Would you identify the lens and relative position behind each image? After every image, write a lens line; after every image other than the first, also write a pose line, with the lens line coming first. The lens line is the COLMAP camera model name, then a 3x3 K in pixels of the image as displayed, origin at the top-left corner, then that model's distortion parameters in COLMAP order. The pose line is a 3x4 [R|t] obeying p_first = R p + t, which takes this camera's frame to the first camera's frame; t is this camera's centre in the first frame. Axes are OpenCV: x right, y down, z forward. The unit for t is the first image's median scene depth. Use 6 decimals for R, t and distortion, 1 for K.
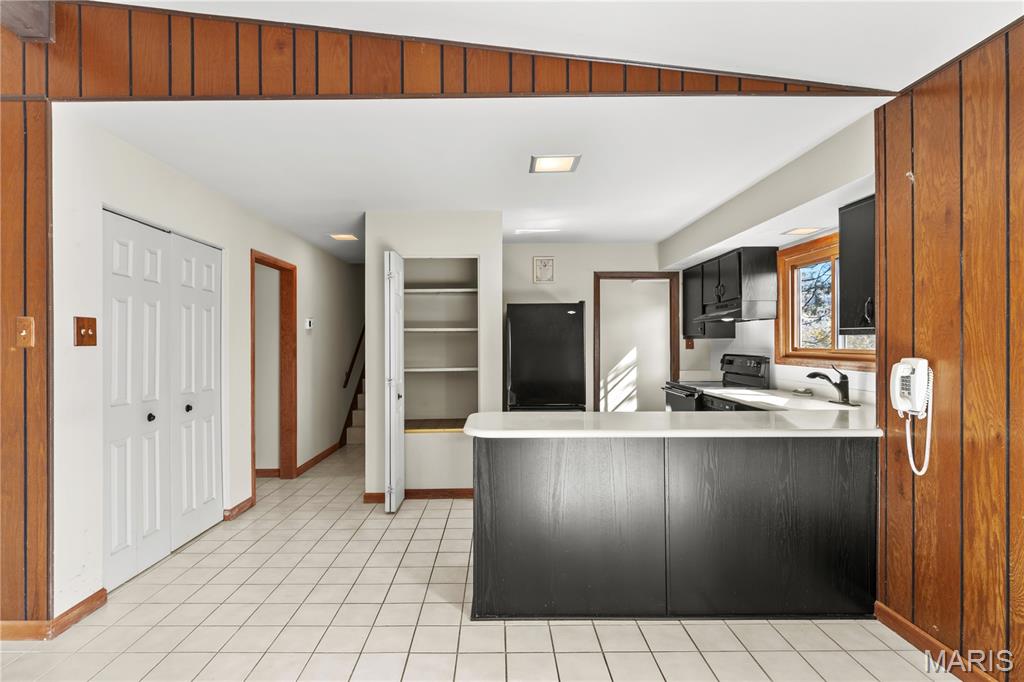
lens RADIAL K [[507.6, 0, 496.2], [0, 507.6, 343.1], [0, 0, 1]] dist [0.000791, 0.000225]
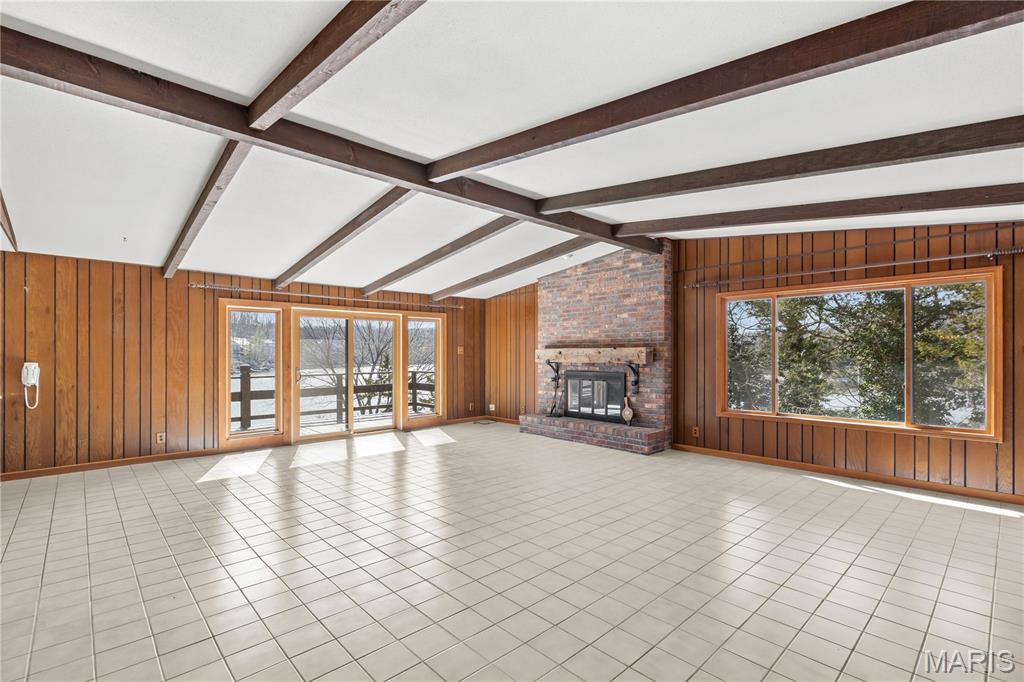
lens RADIAL K [[469.5, 0, 512.2], [0, 469.5, 353.8], [0, 0, 1]] dist [0.001180, -0.000058]
pose [[-0.683475, 0.006967, 0.729940, -1.400074], [0.003728, 0.999975, -0.006054, 0.005136], [-0.729964, -0.001416, -0.683484, 0.472169]]
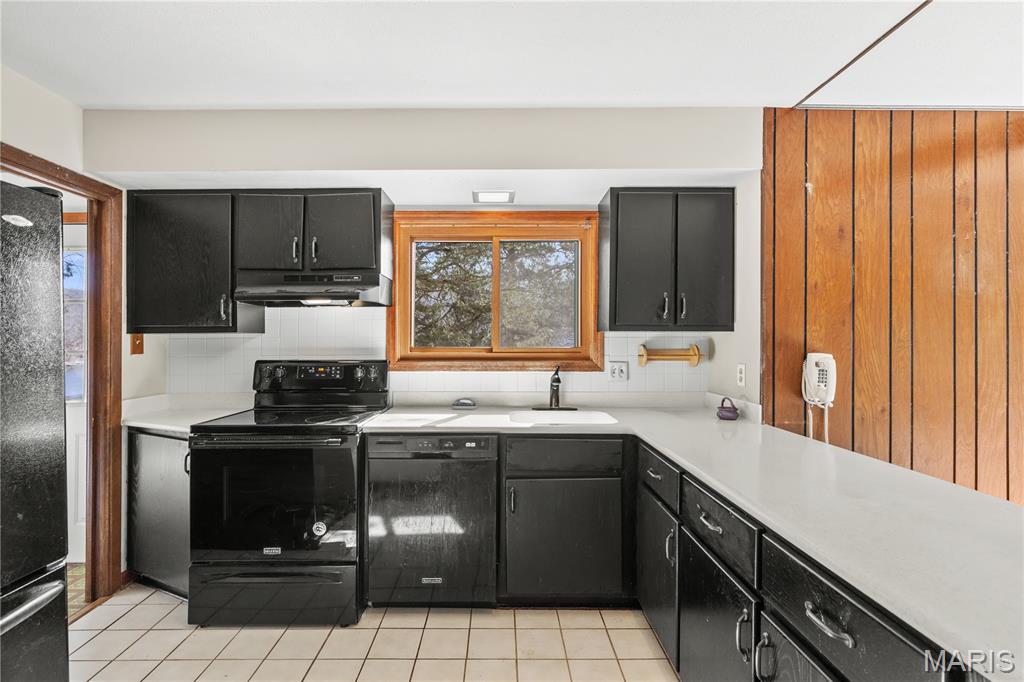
lens RADIAL K [[473.2, 0, 499.6], [0, 473.2, 338.3], [0, 0, 1]] dist [0.000292, -0.000023]
pose [[0.000022, 0.006615, 0.999978, -0.116216], [0.003295, 0.999973, -0.006615, 0.000909], [-0.999995, 0.003296, 0.000000, 0.942933]]
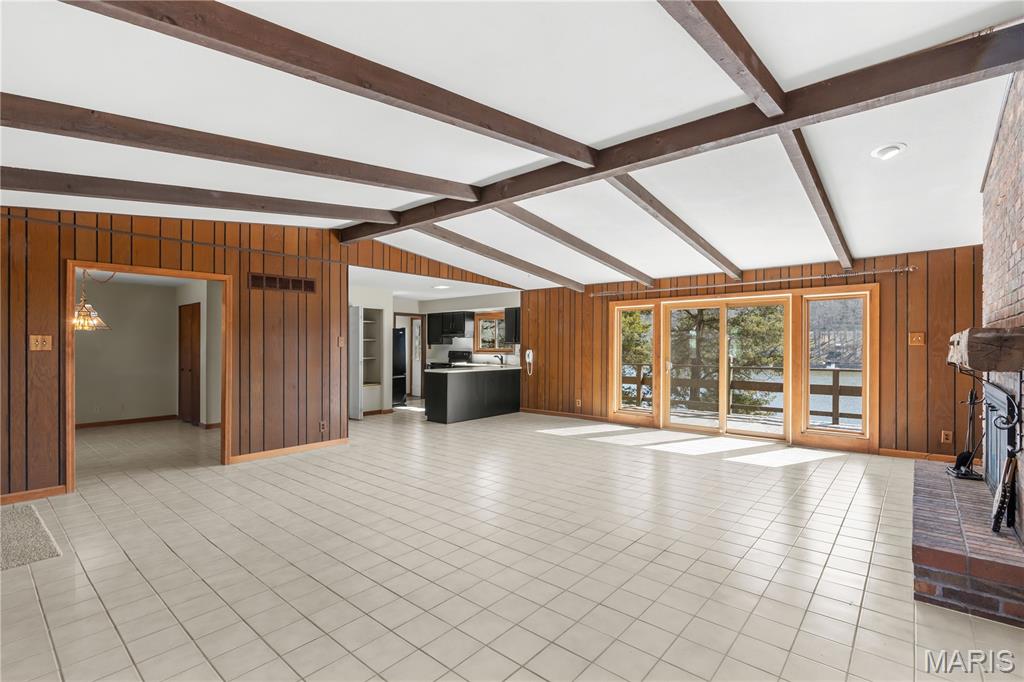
lens RADIAL K [[468.7, 0, 512.0], [0, 468.7, 341.0], [0, 0, 1]] dist [0.000166, -0.000045]
pose [[0.652191, 0.012412, 0.757953, -1.393026], [-0.004550, 0.999912, -0.012460, 0.001269], [-0.758041, 0.004677, 0.652190, -0.921171]]
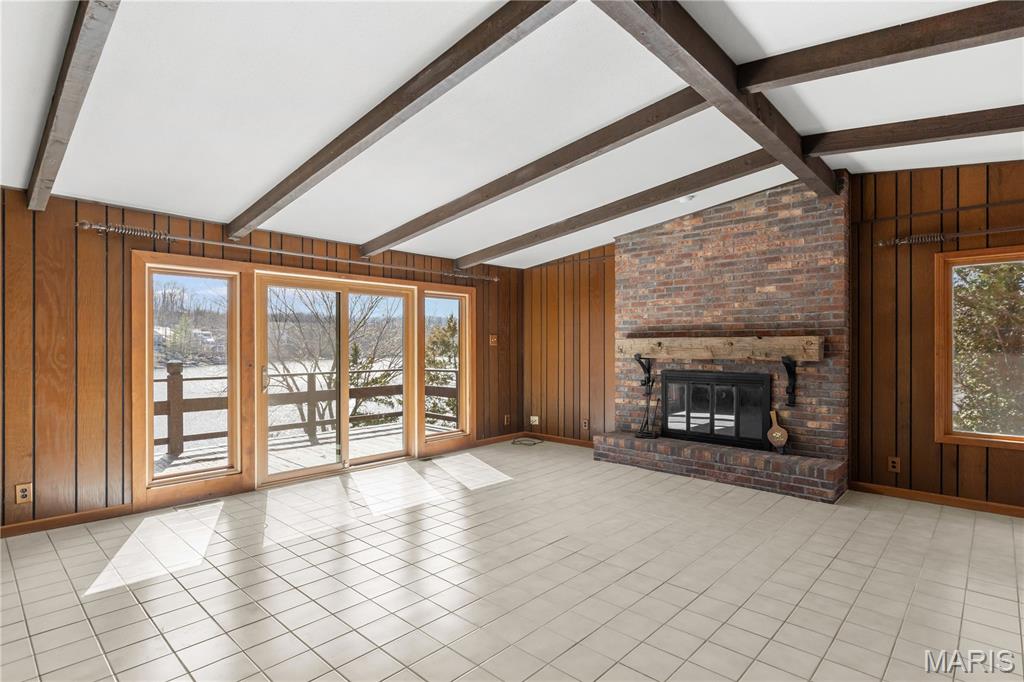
lens RADIAL K [[518.8, 0, 516.6], [0, 518.8, 349.0], [0, 0, 1]] dist [-0.000786, 0.000636]
pose [[-0.735440, 0.000829, 0.677590, -0.821888], [0.001632, 0.999999, 0.000547, 0.002182], [-0.677588, 0.001508, -0.735440, 0.350600]]
